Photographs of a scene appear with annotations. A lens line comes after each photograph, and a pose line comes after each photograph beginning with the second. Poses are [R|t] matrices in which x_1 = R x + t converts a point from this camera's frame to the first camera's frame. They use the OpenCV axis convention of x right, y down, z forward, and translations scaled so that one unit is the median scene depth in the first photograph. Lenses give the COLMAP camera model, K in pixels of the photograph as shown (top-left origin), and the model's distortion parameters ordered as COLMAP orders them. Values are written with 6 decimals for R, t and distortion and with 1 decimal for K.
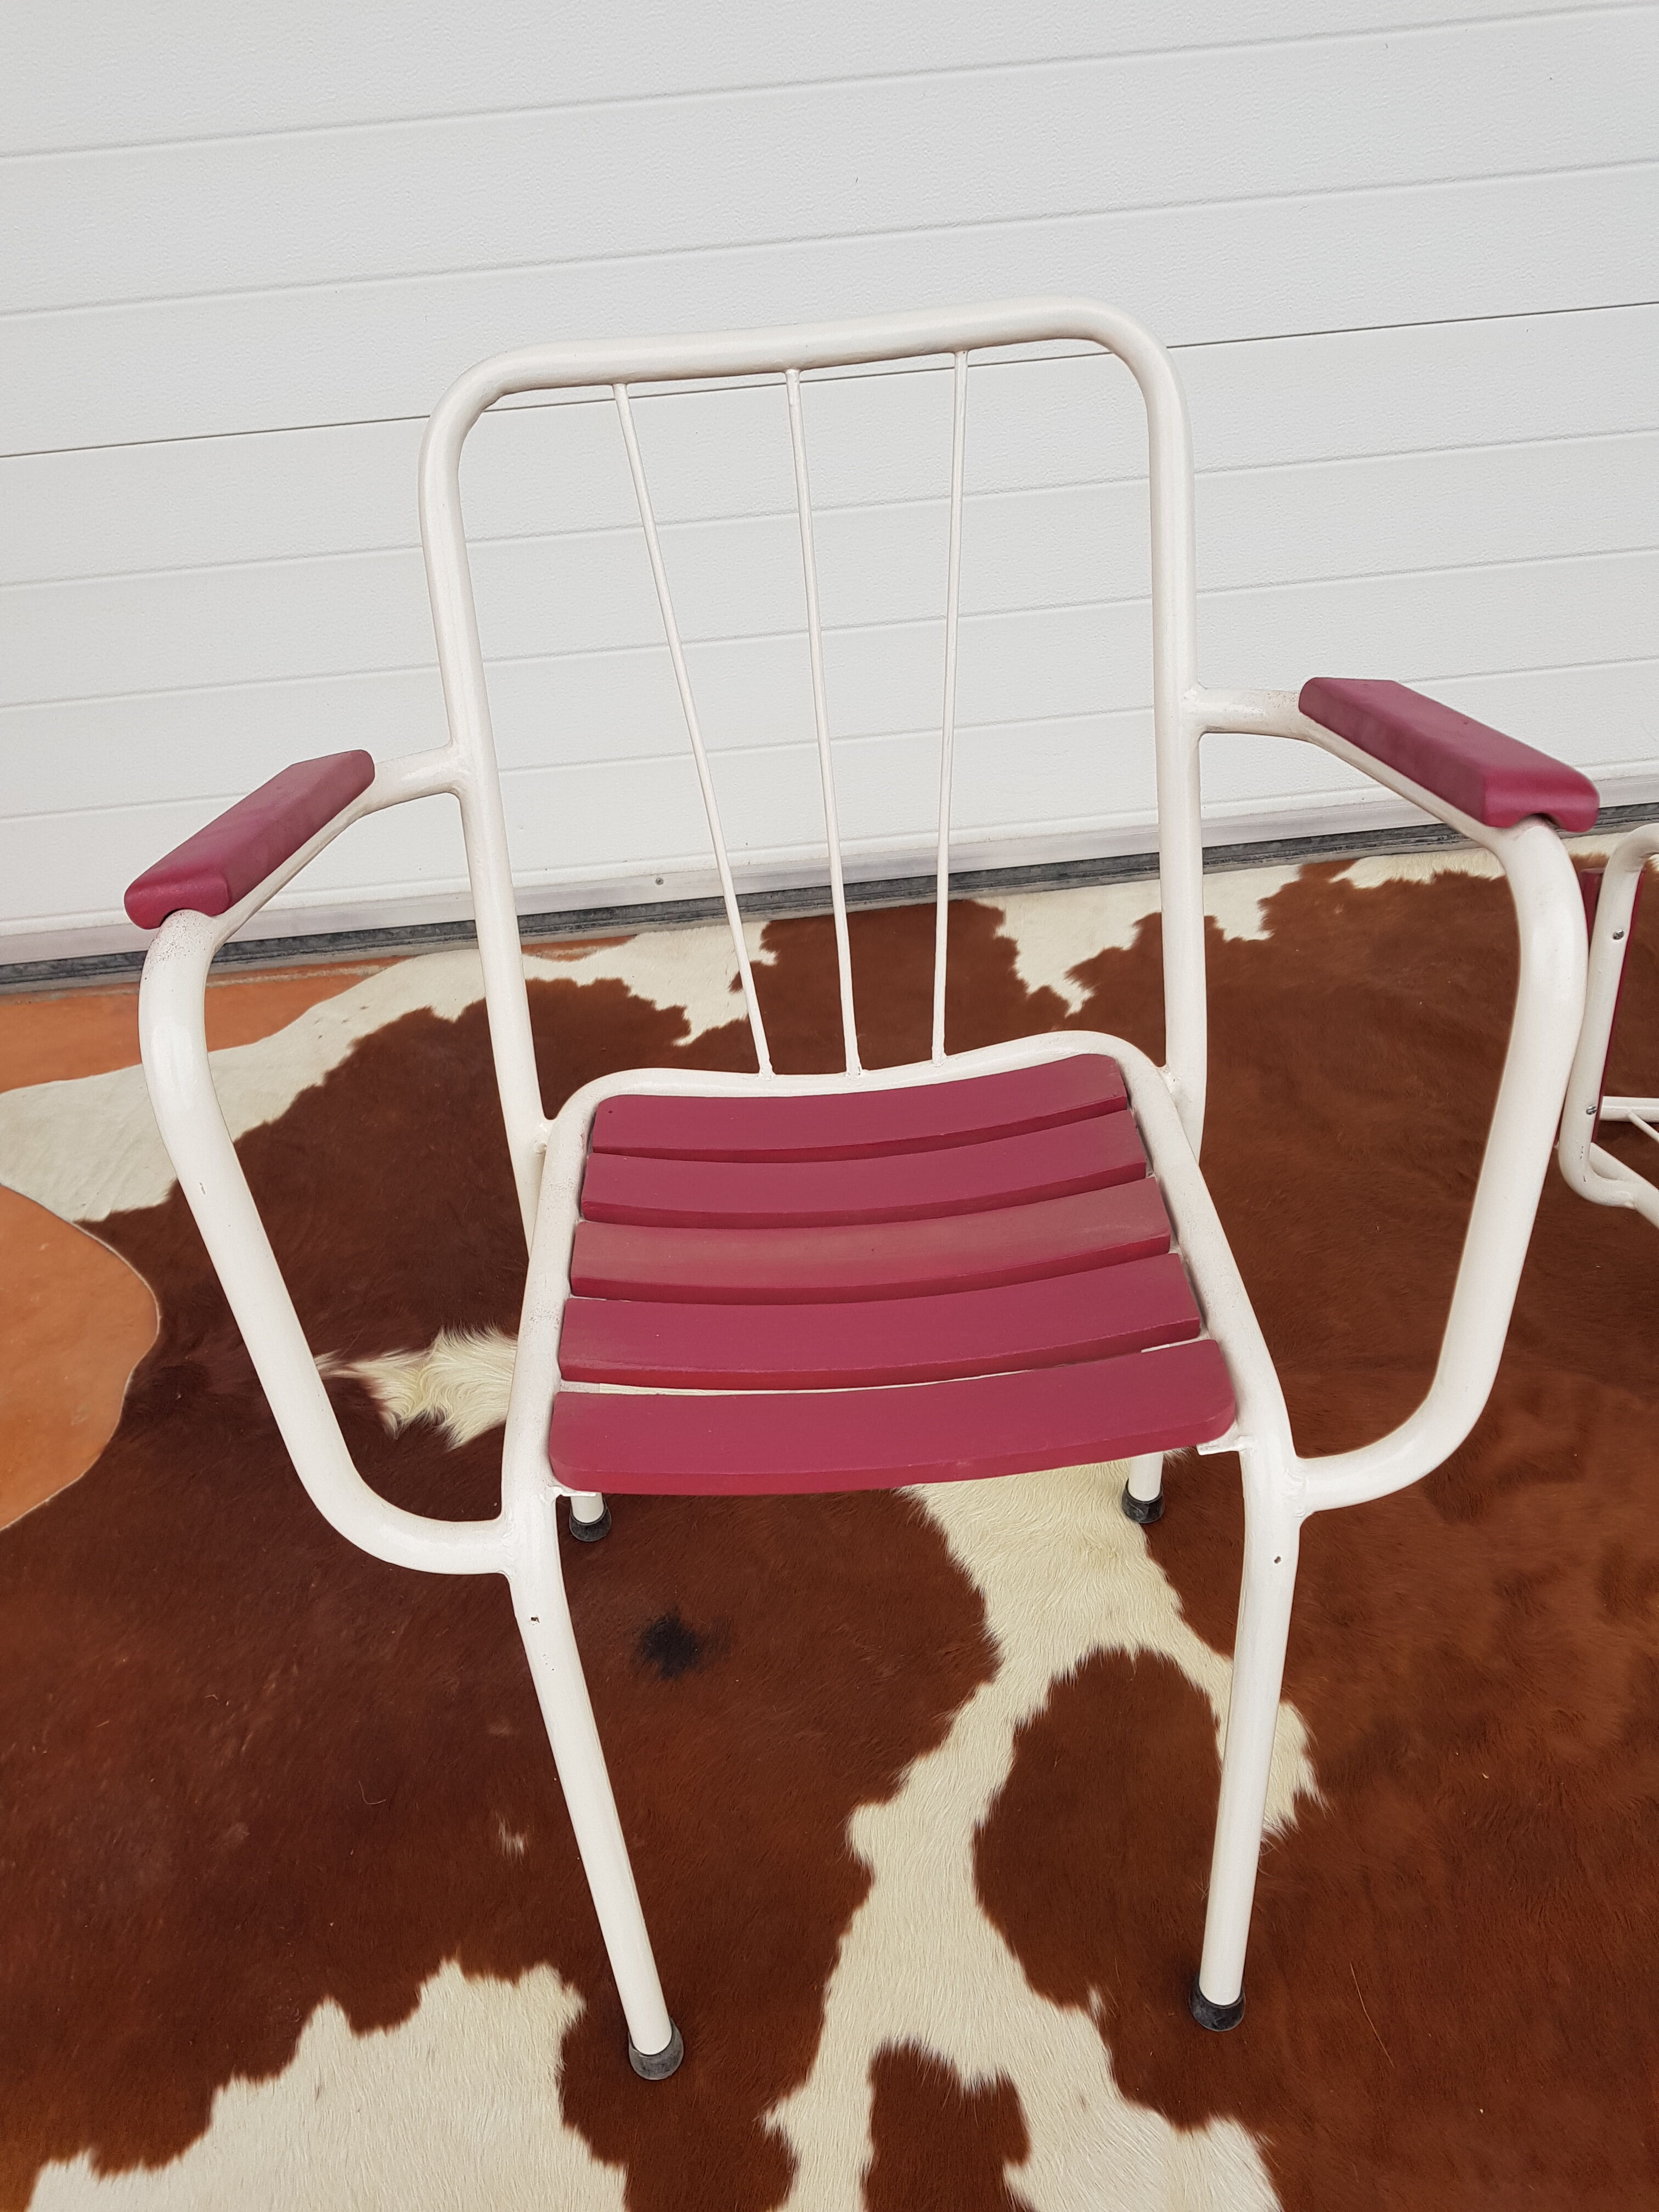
lens RADIAL K [[1716.8, 0, 829.5], [0, 1716.8, 1106.0], [0, 0, 1]] dist [0.067739, -0.118279]
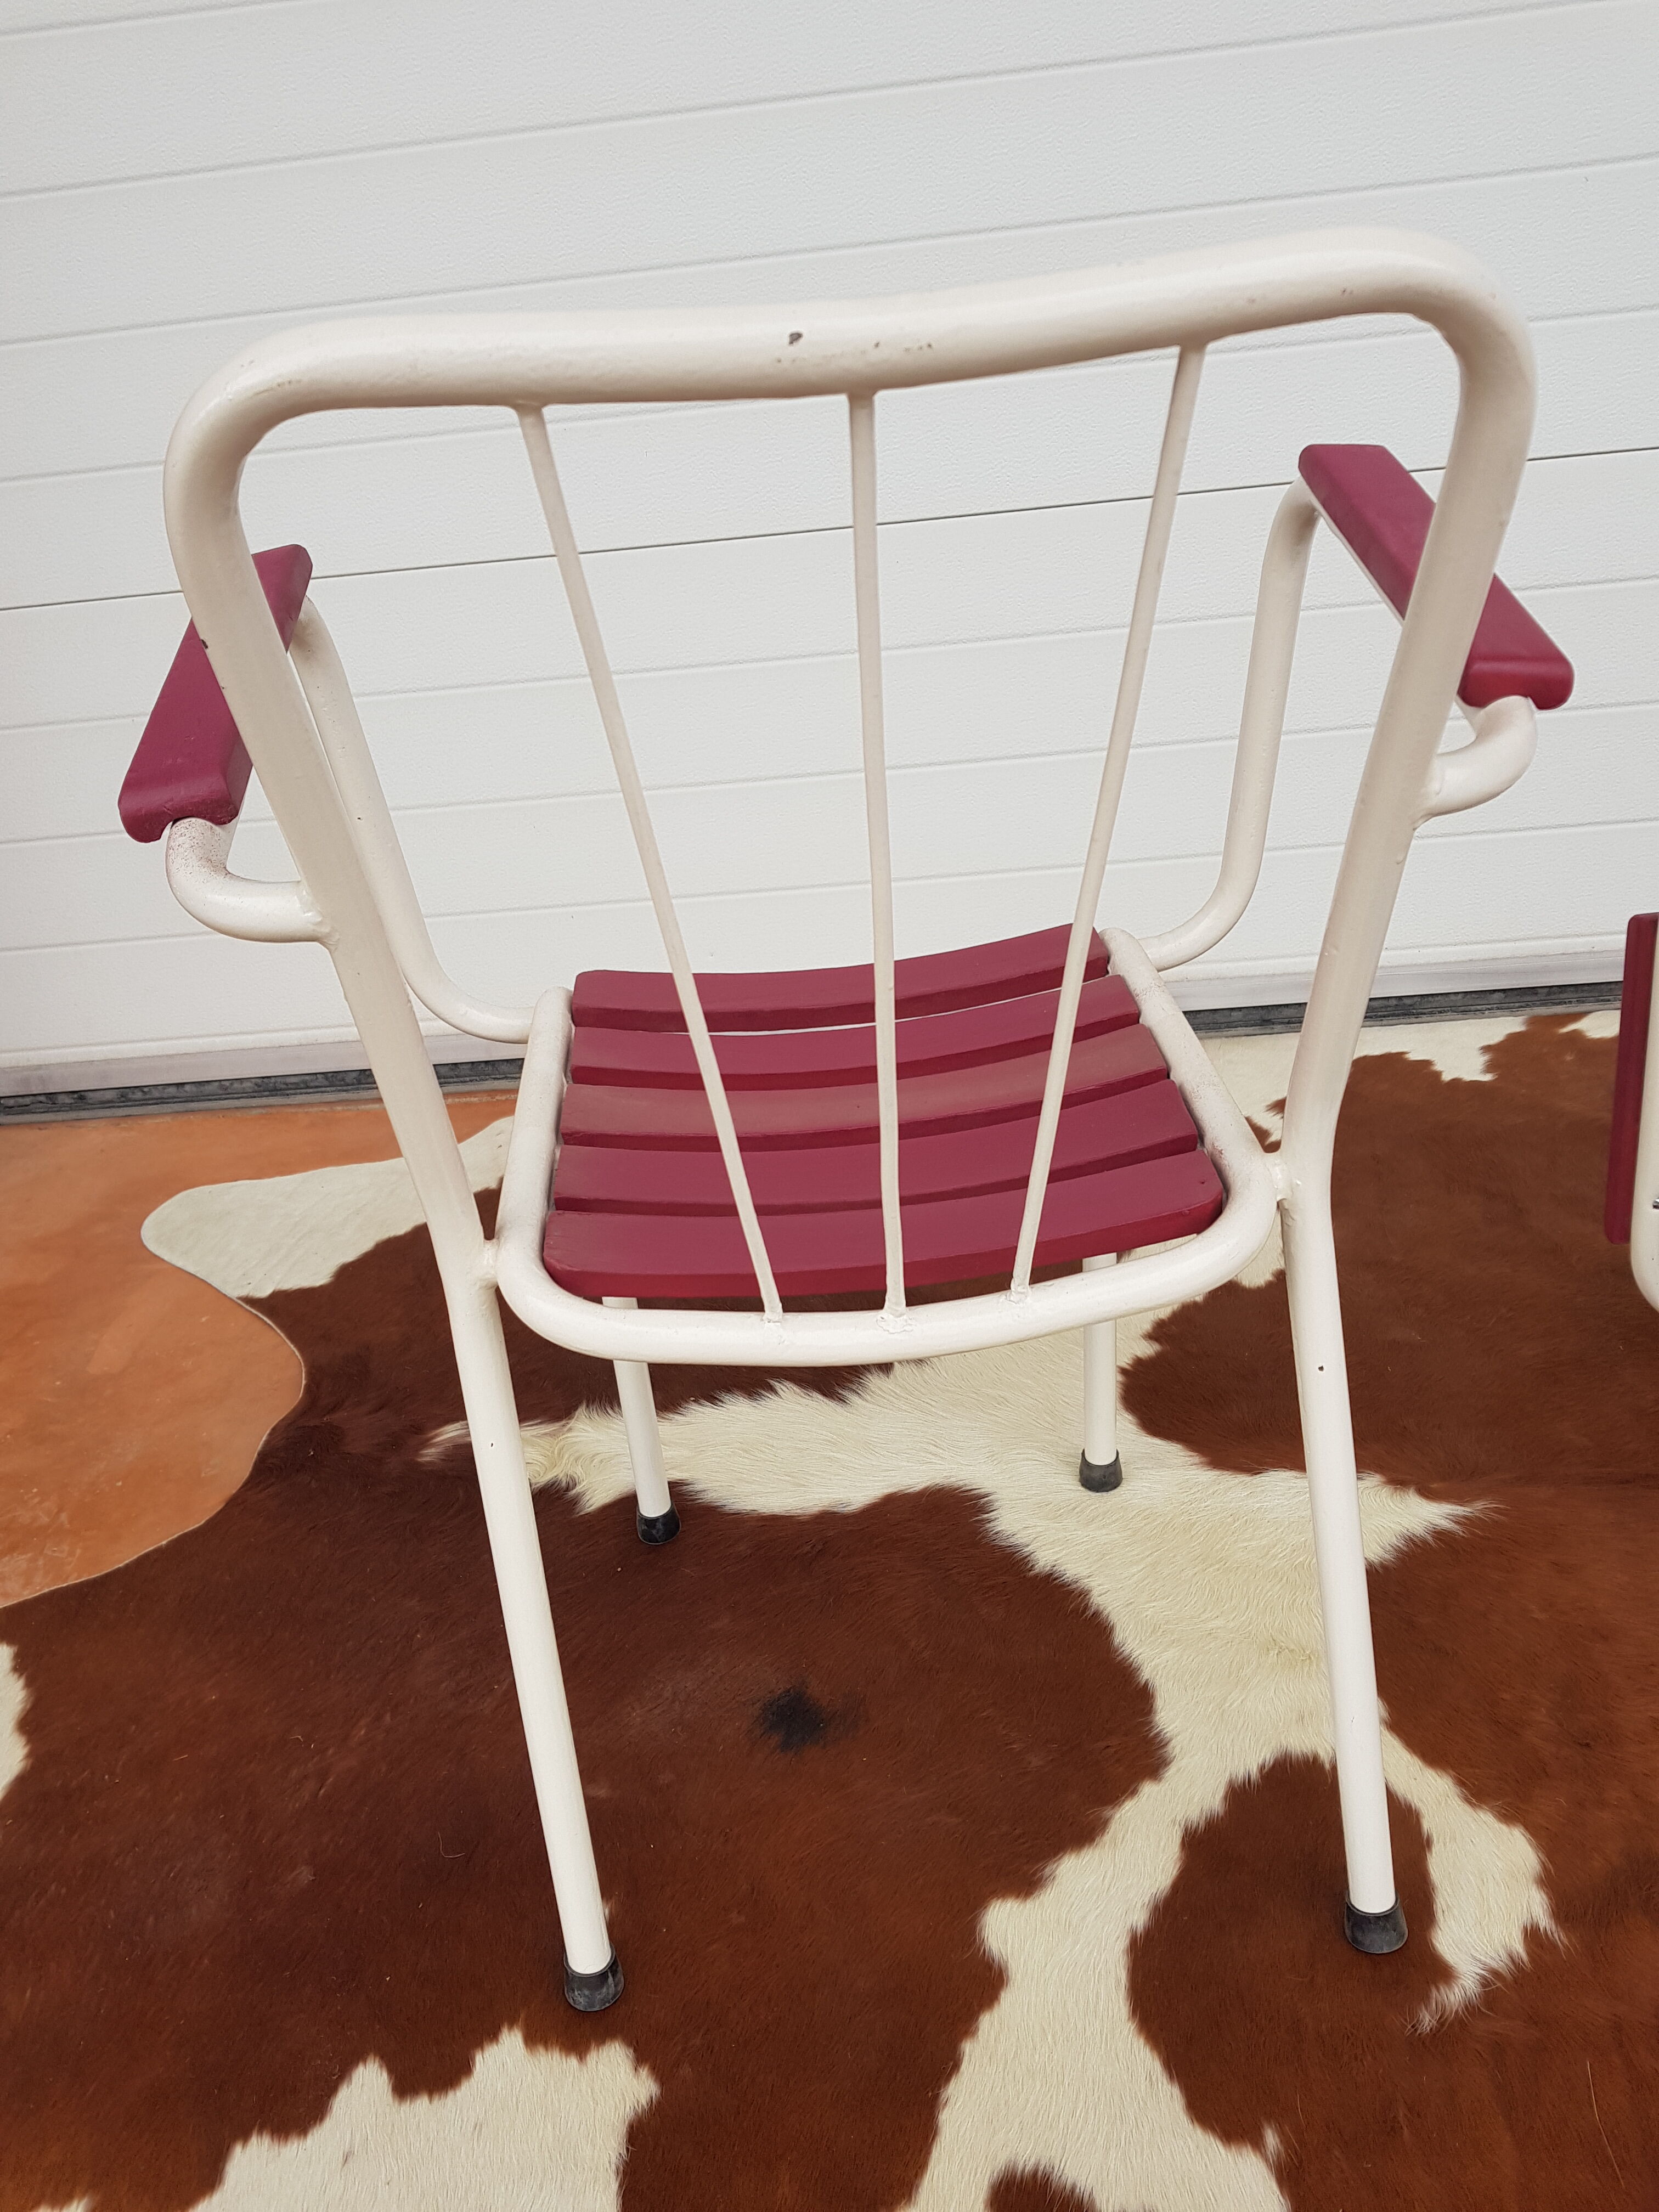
lens RADIAL K [[1716.8, 0, 829.5], [0, 1716.8, 1106.0], [0, 0, 1]] dist [0.067739, -0.118279]
pose [[0.991154, 0.025192, -0.130305, 0.035674], [-0.049337, 0.981396, -0.185545, 0.172637], [0.123207, 0.190333, 0.973958, 0.077596]]
